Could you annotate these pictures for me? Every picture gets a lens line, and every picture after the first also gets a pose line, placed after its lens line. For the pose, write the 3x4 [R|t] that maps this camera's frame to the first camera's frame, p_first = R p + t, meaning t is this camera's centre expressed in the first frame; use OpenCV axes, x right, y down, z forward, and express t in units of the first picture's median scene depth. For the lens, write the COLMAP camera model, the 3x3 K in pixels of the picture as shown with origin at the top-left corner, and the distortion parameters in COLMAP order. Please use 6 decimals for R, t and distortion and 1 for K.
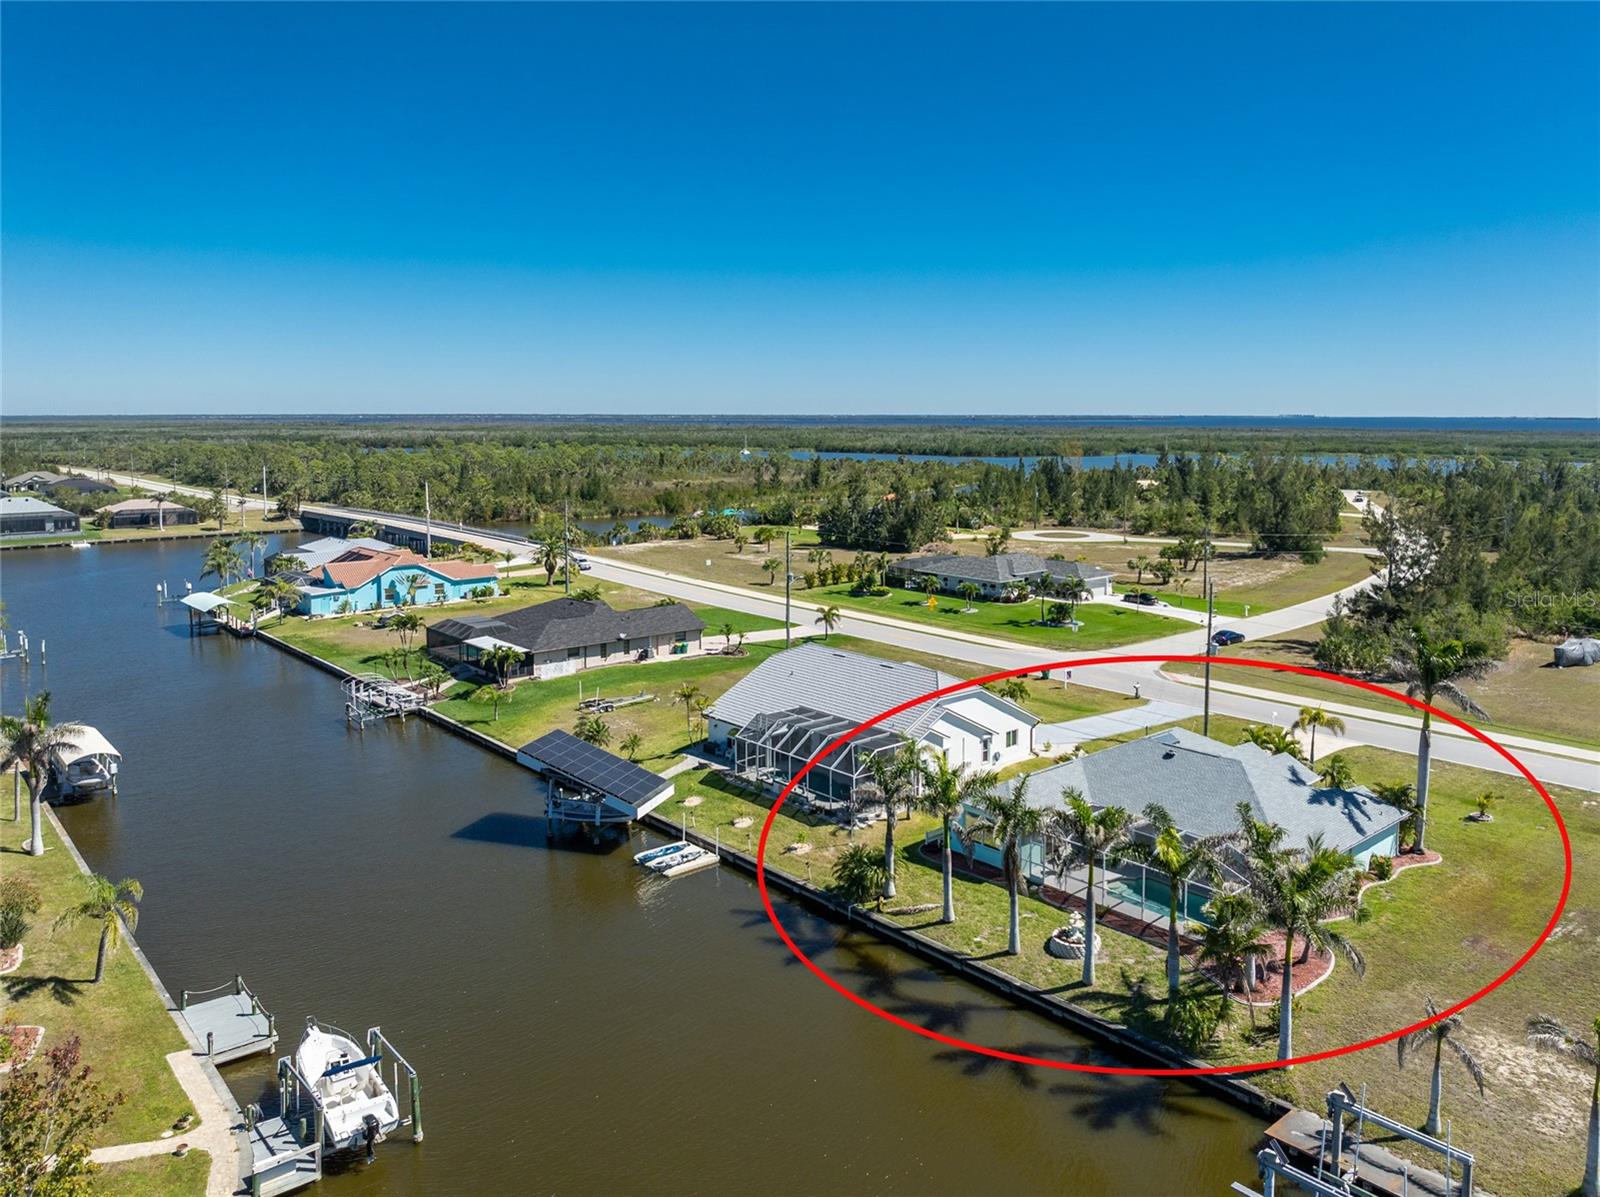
lens RADIAL K [[1168.2, 0, 808.2], [0, 1168.2, 500.0], [0, 0, 1]] dist [-0.033077, 0.001135]
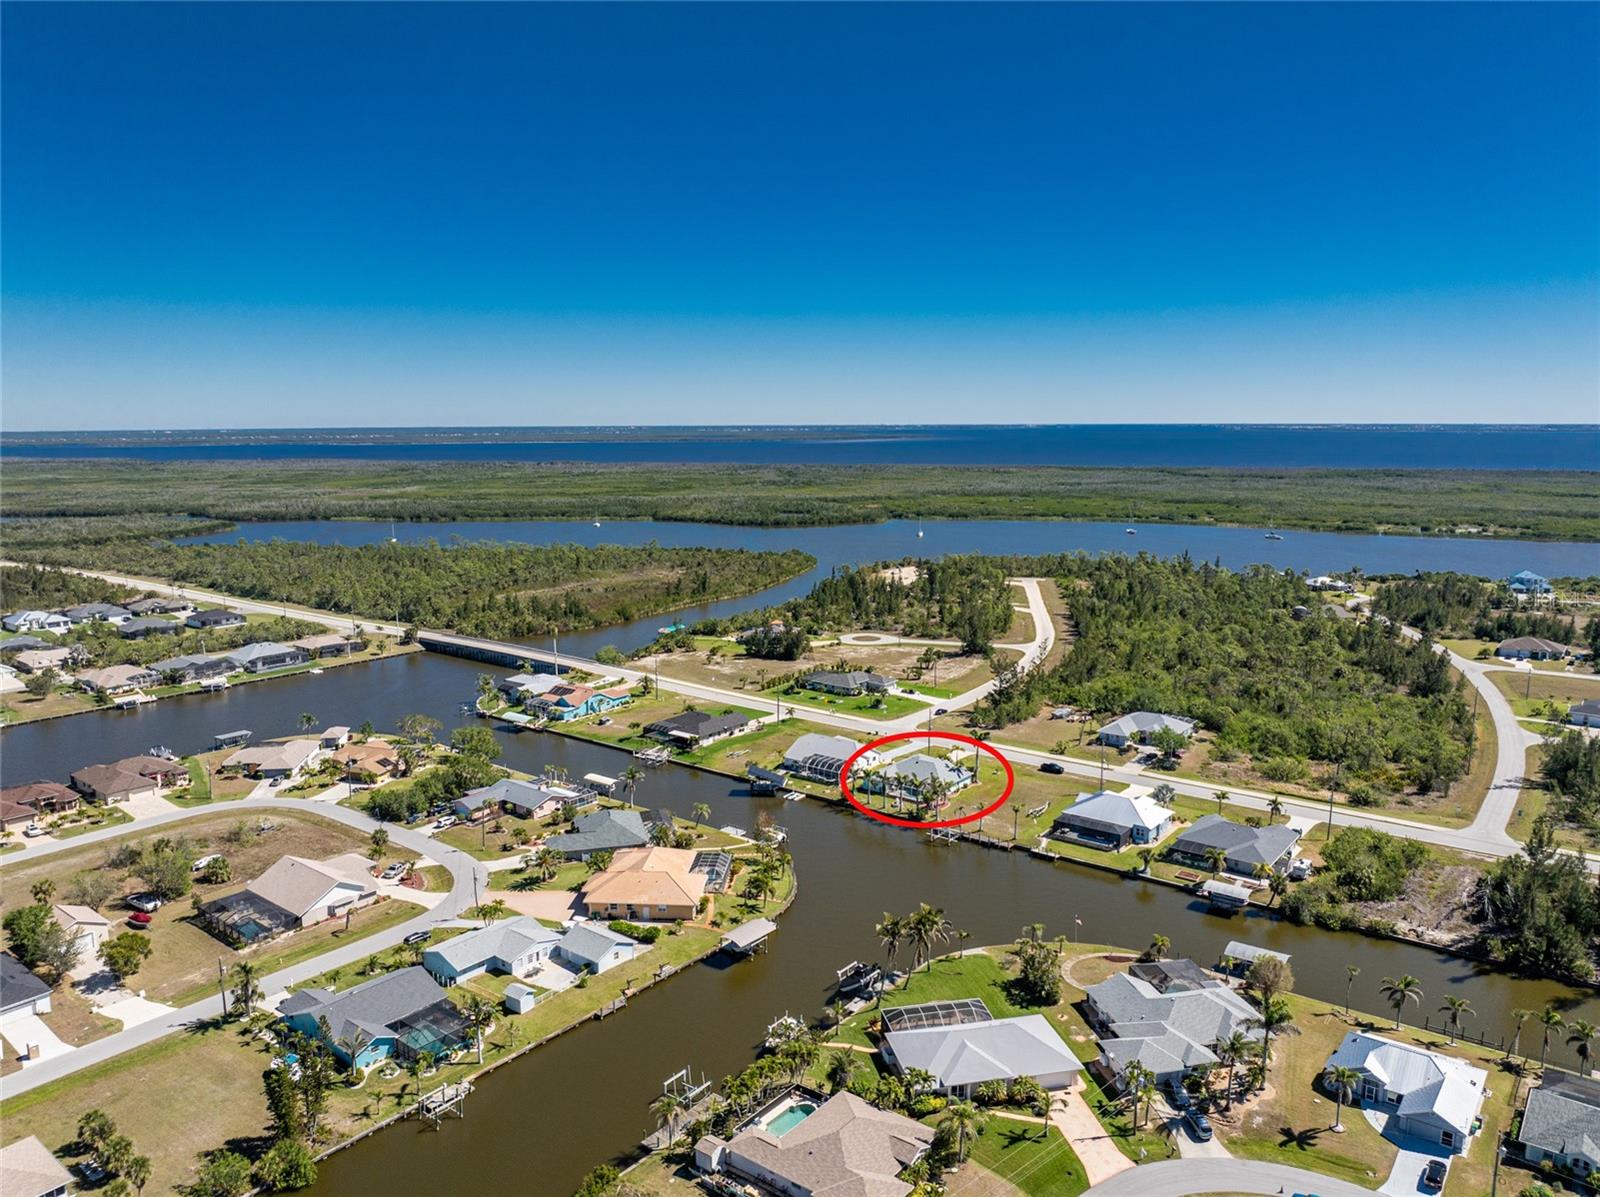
lens RADIAL K [[1141.9, 0, 803.9], [0, 1141.9, 563.6], [0, 0, 1]] dist [-0.035563, -0.004966]
pose [[0.981701, -0.030741, 0.187932, -0.562685], [0.020896, 0.998314, 0.054148, -0.487738], [-0.189280, -0.049230, 0.980688, -1.955080]]
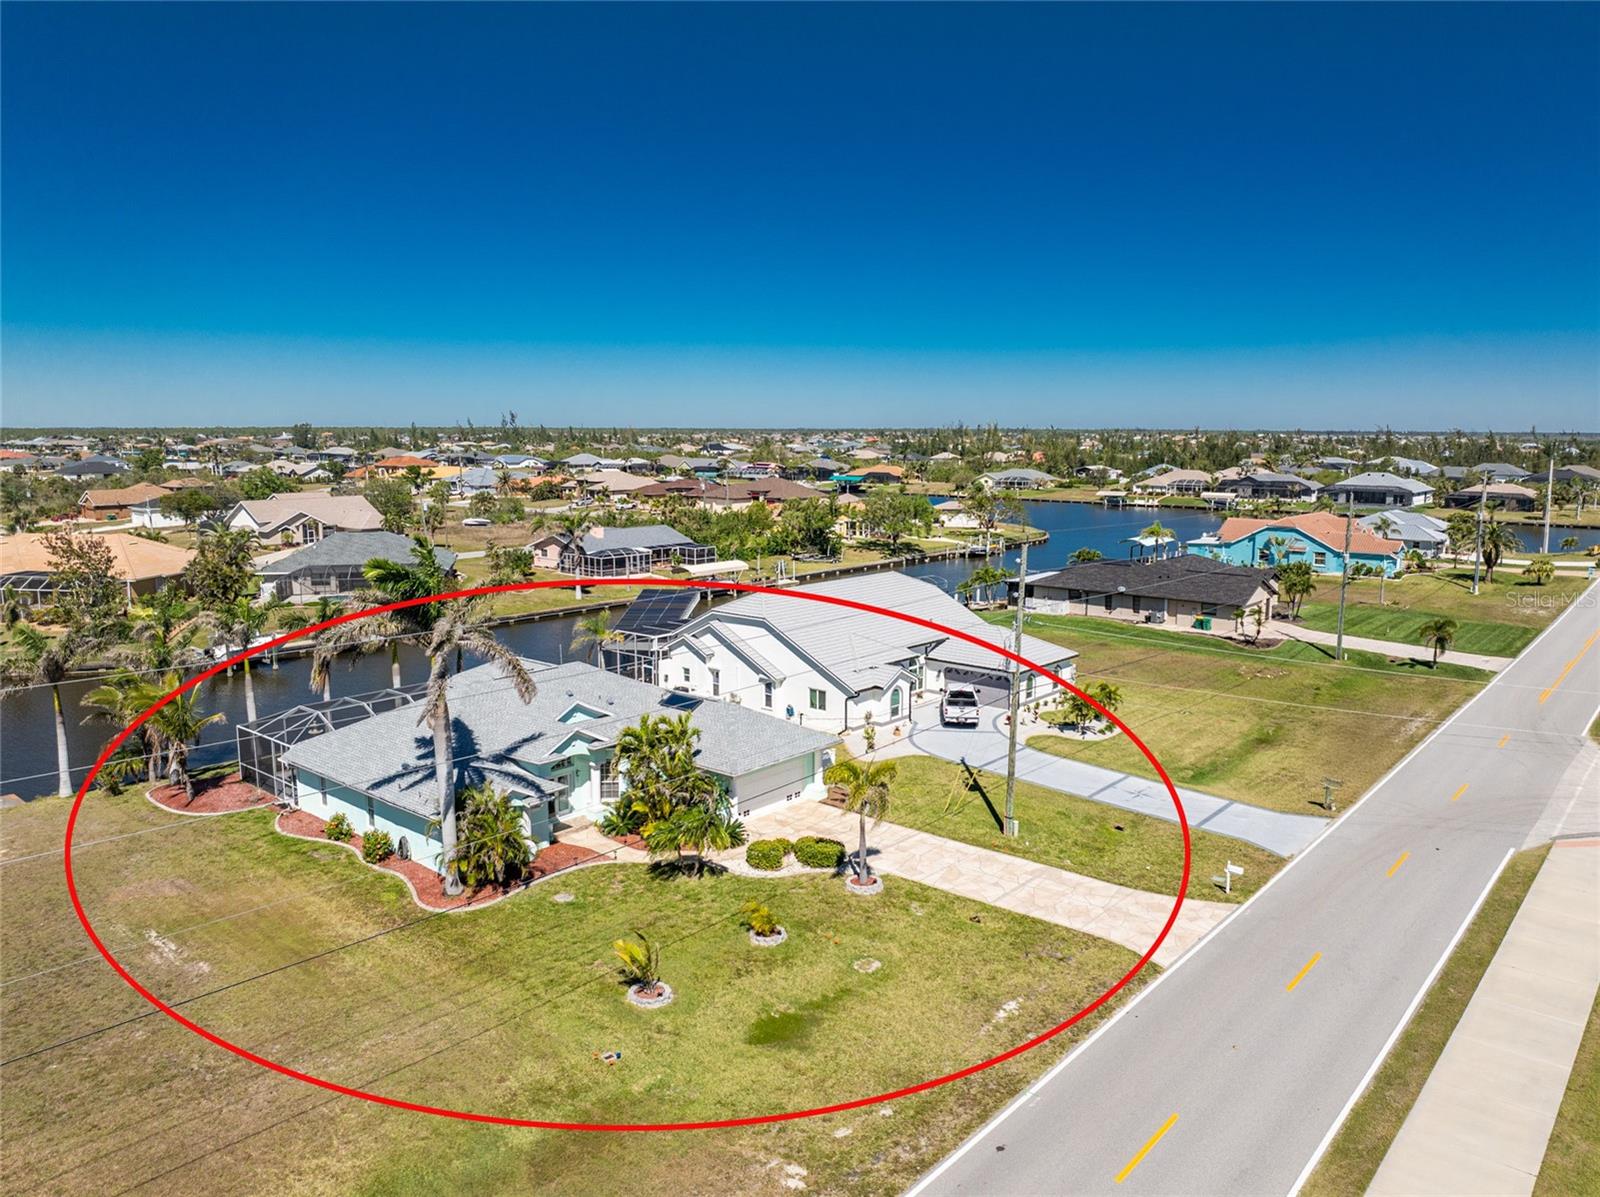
lens RADIAL K [[1152.6, 0, 803.4], [0, 1152.6, 557.0], [0, 0, 1]] dist [-0.030070, -0.003641]
pose [[0.149941, 0.108708, -0.982701, 0.804373], [-0.074092, 0.992378, 0.098473, 0.027689], [0.985915, 0.058045, 0.156852, 0.743547]]
